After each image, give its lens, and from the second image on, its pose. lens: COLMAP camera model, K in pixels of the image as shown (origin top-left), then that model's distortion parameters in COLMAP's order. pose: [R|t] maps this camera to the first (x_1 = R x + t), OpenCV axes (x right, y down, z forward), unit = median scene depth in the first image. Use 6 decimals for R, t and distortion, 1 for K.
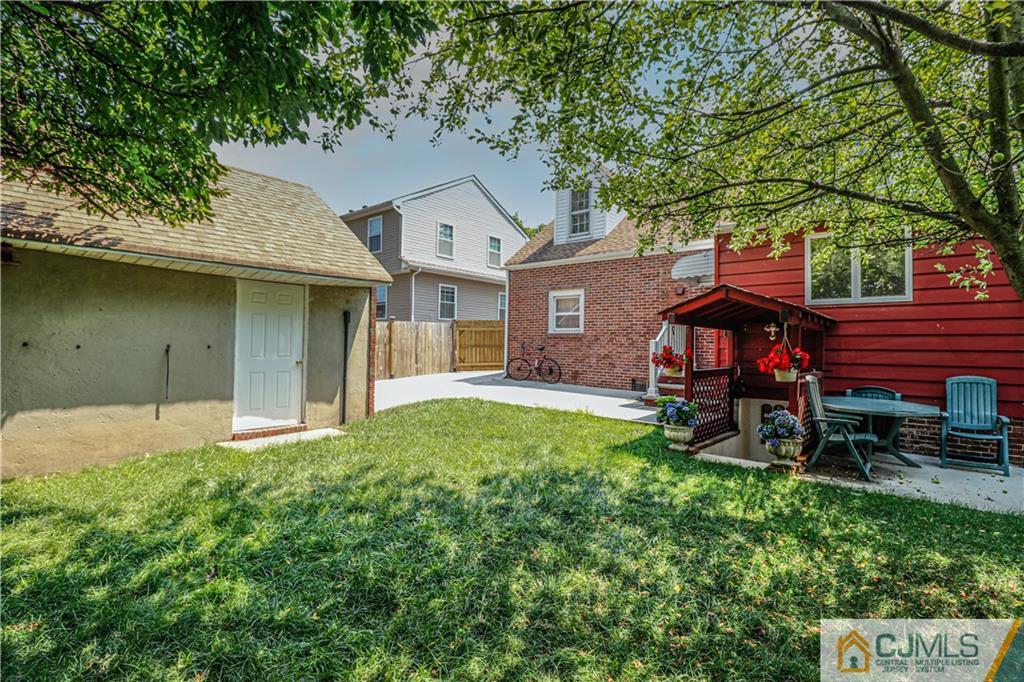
lens RADIAL K [[493.8, 0, 510.5], [0, 493.8, 341.5], [0, 0, 1]] dist [-0.010983, -0.000256]
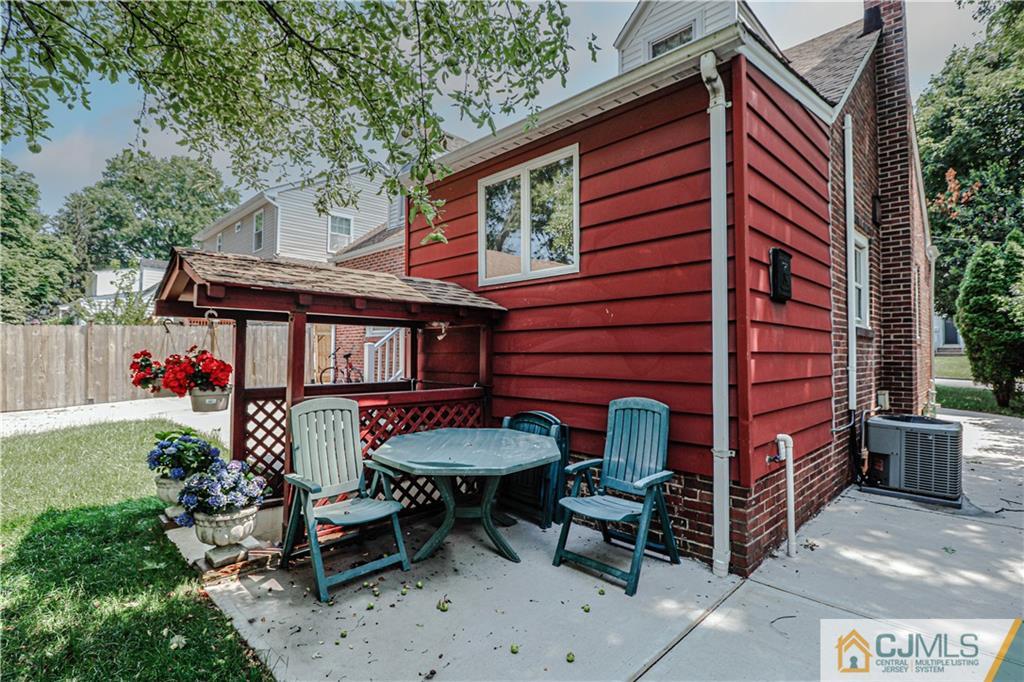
lens RADIAL K [[493.8, 0, 512.7], [0, 493.8, 342.7], [0, 0, 1]] dist [-0.010983, -0.000256]
pose [[0.996410, -0.009702, -0.084105, 0.698735], [0.009071, 0.999928, -0.007890, 0.007873], [0.084175, 0.007099, 0.996426, 0.339191]]
